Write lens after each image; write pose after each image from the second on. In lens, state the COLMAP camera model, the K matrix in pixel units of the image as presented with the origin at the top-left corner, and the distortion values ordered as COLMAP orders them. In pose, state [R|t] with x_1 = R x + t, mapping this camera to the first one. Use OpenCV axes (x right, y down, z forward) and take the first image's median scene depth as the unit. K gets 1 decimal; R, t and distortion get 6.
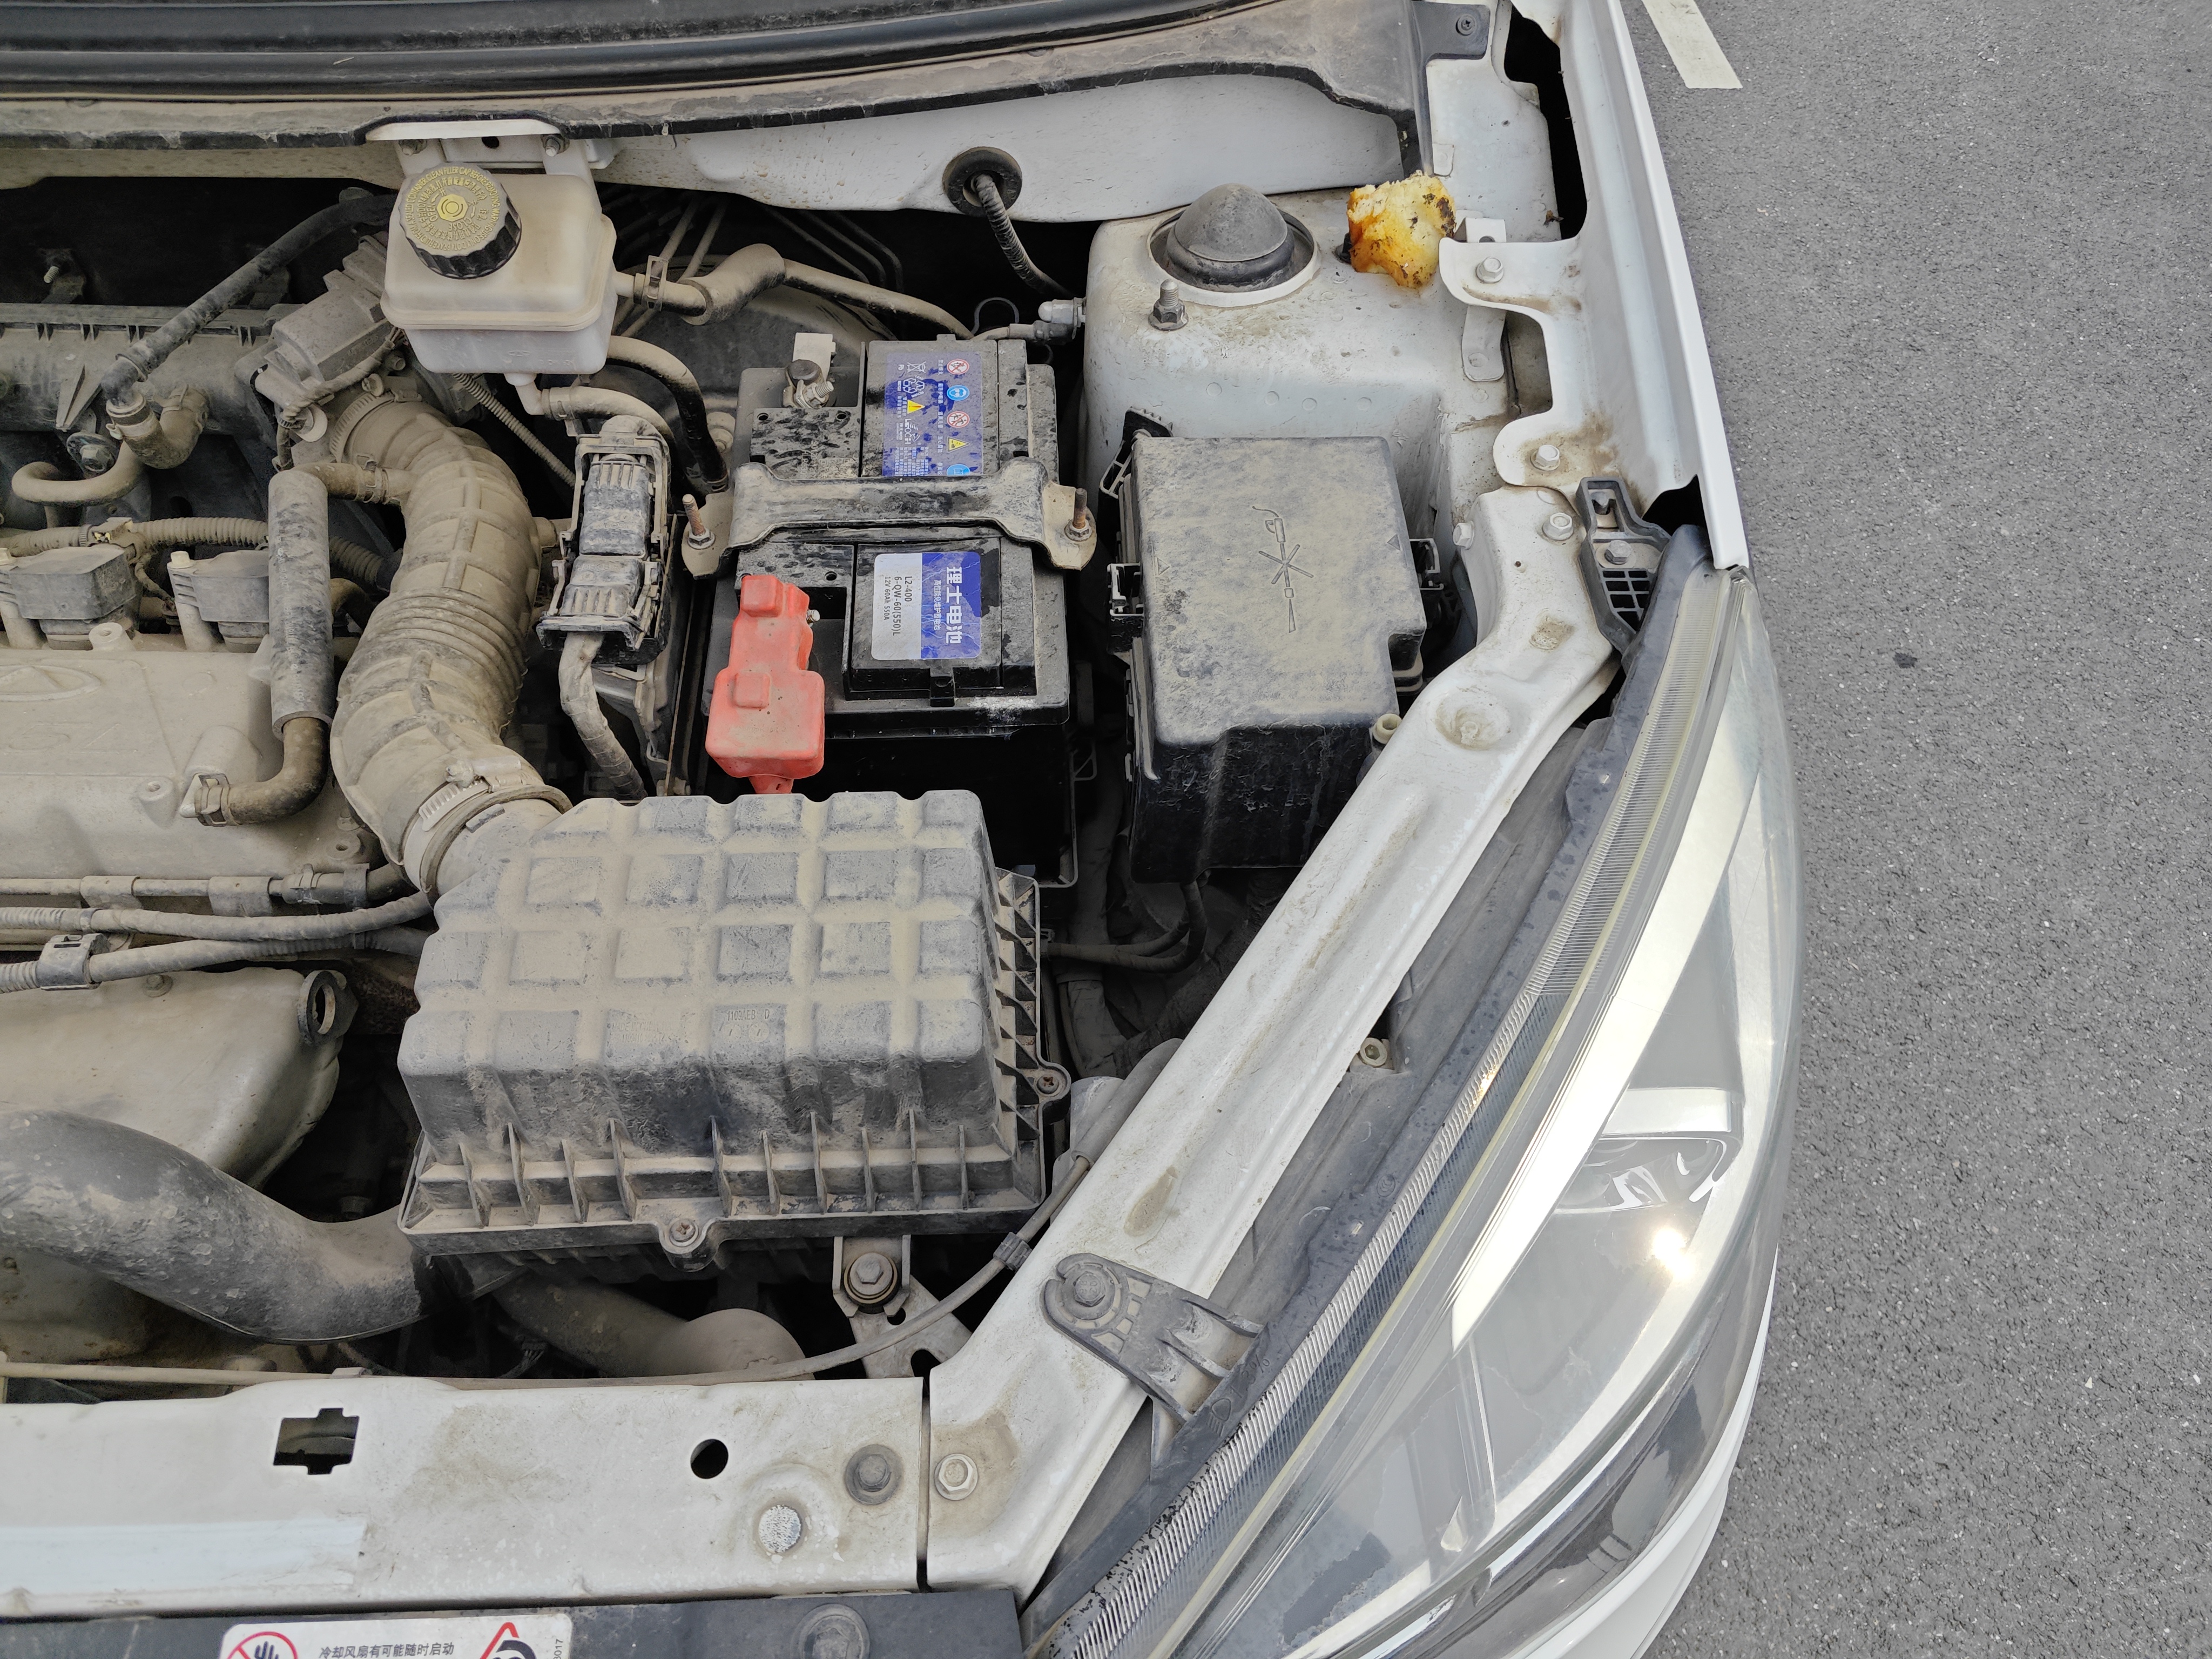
lens RADIAL K [[1424.7, 0, 1106.0], [0, 1424.7, 829.5], [0, 0, 1]] dist [0.048434, -0.050940]
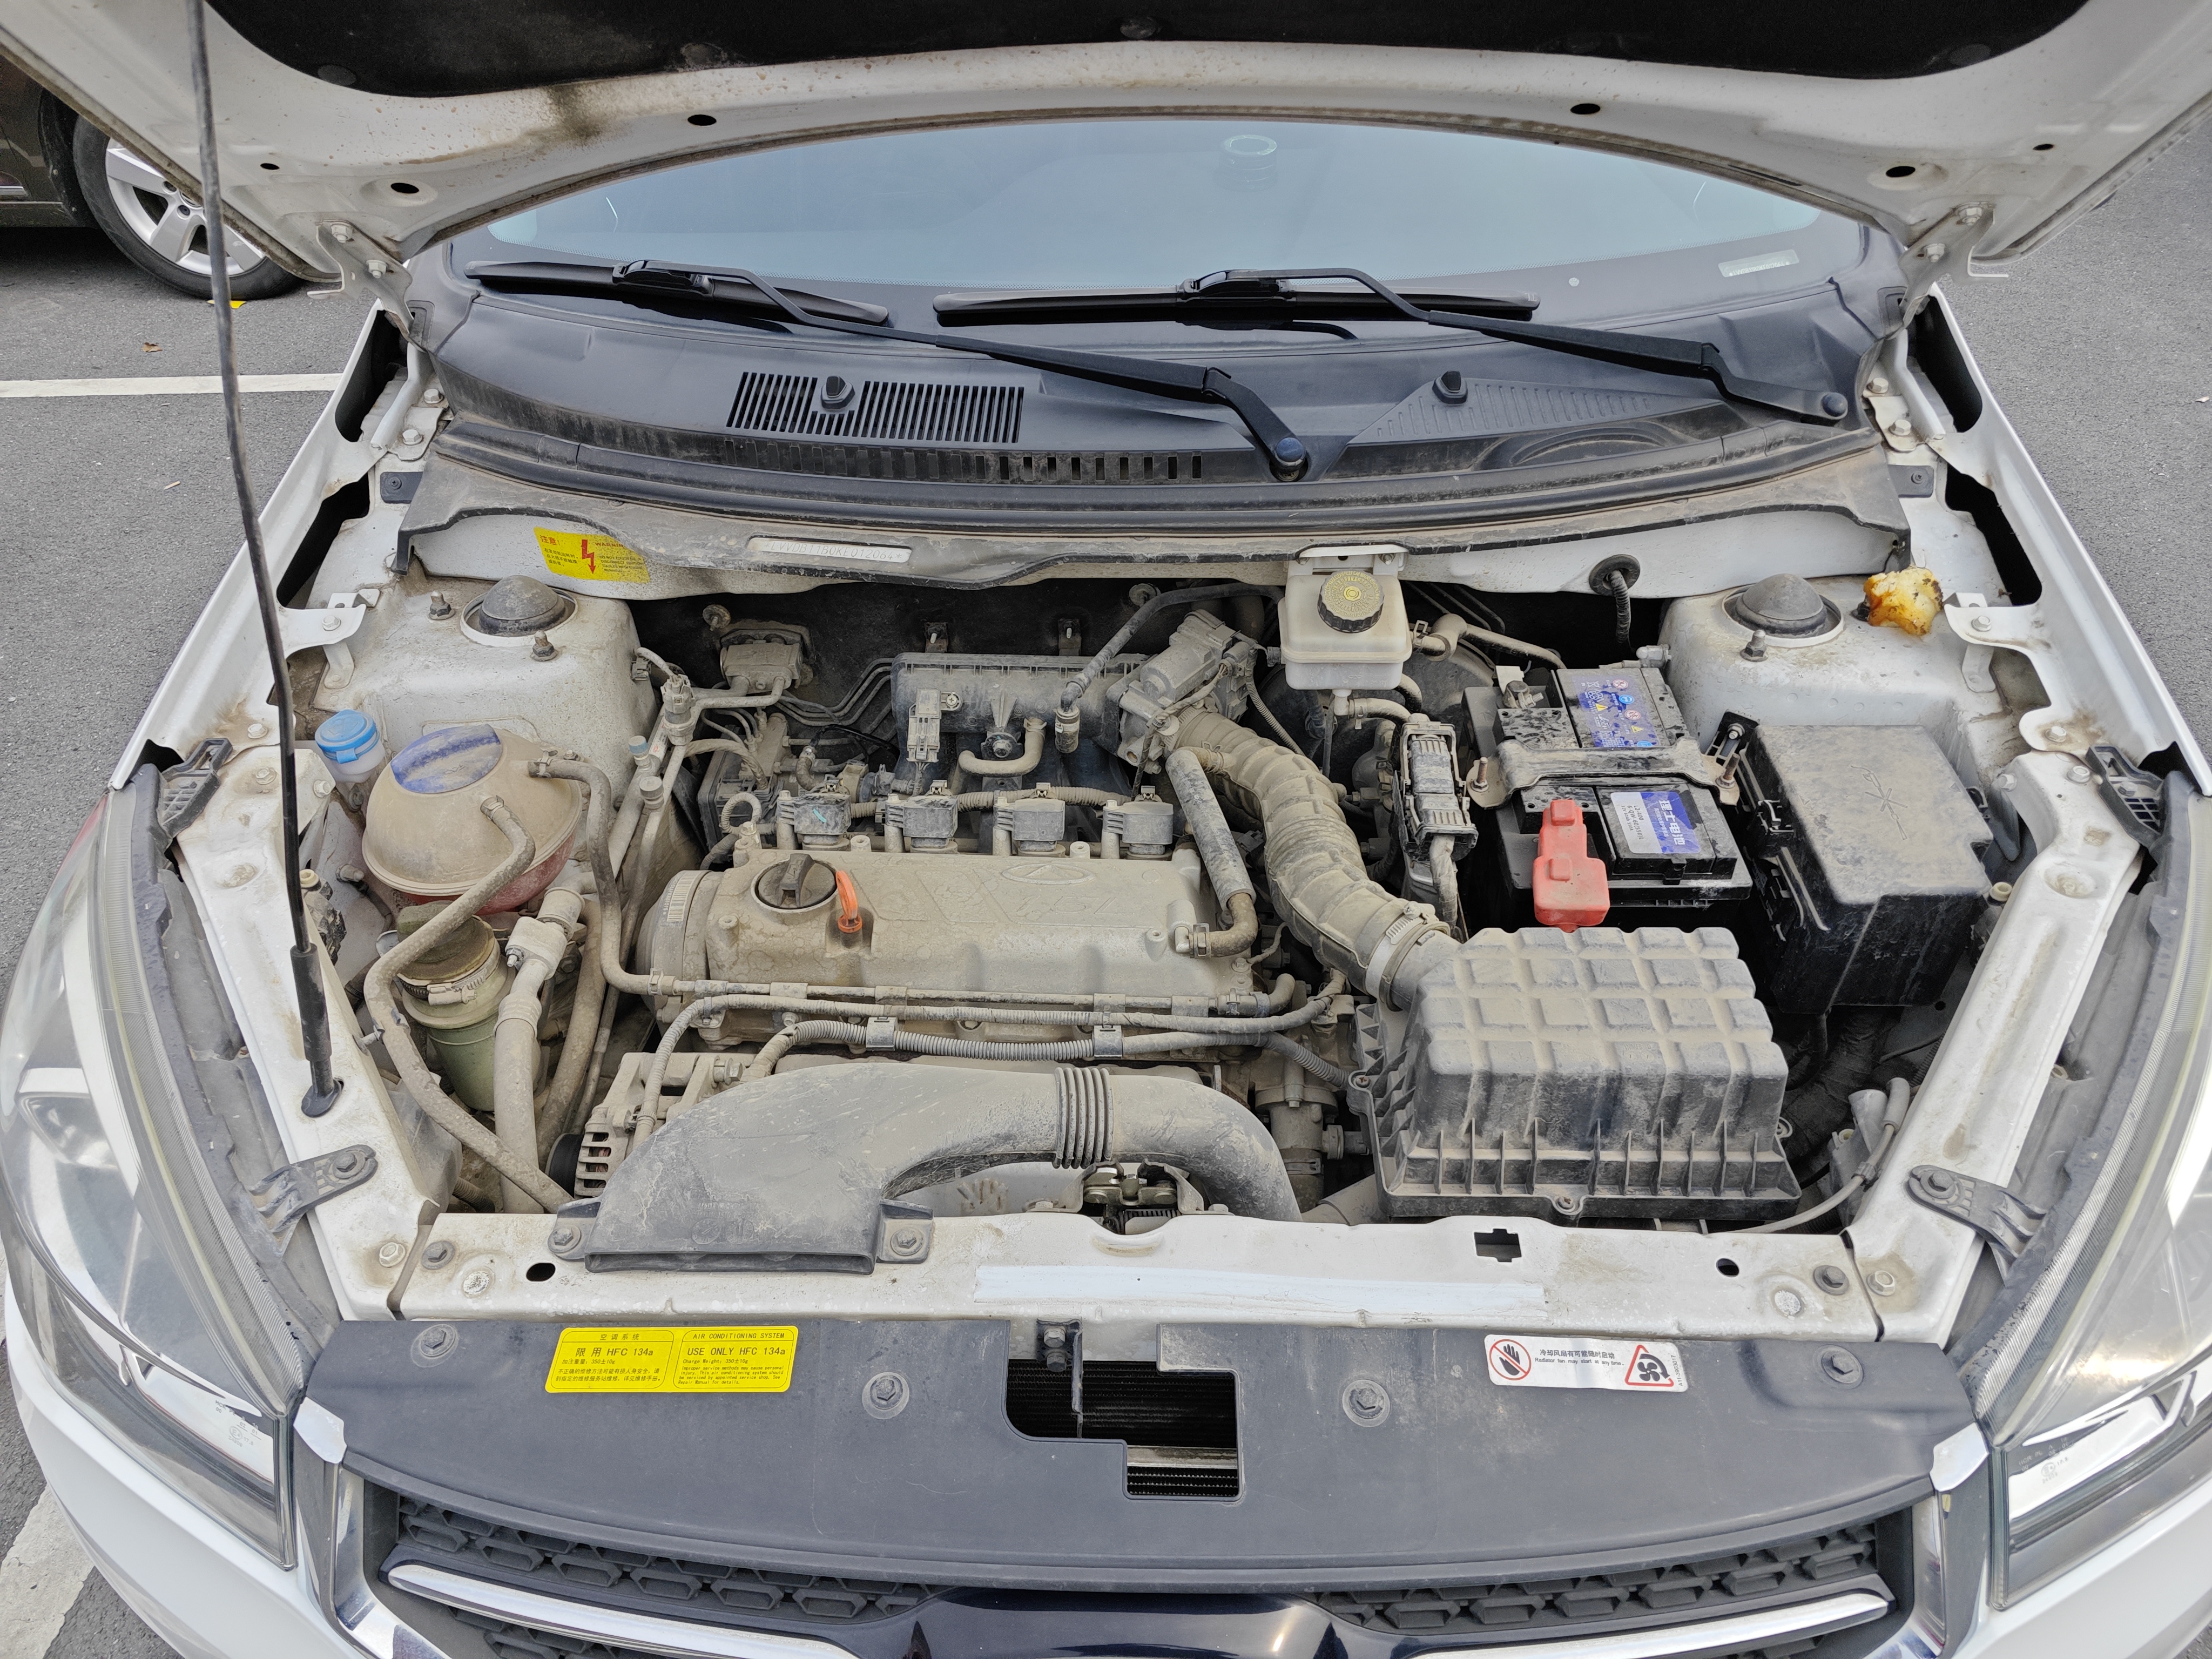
lens RADIAL K [[1424.7, 0, 1106.0], [0, 1424.7, 829.5], [0, 0, 1]] dist [0.048434, -0.050940]
pose [[0.996396, 0.006404, -0.084578, -0.581774], [-0.026943, 0.969397, -0.244014, 0.247121], [0.080427, 0.245413, 0.966077, -0.560078]]
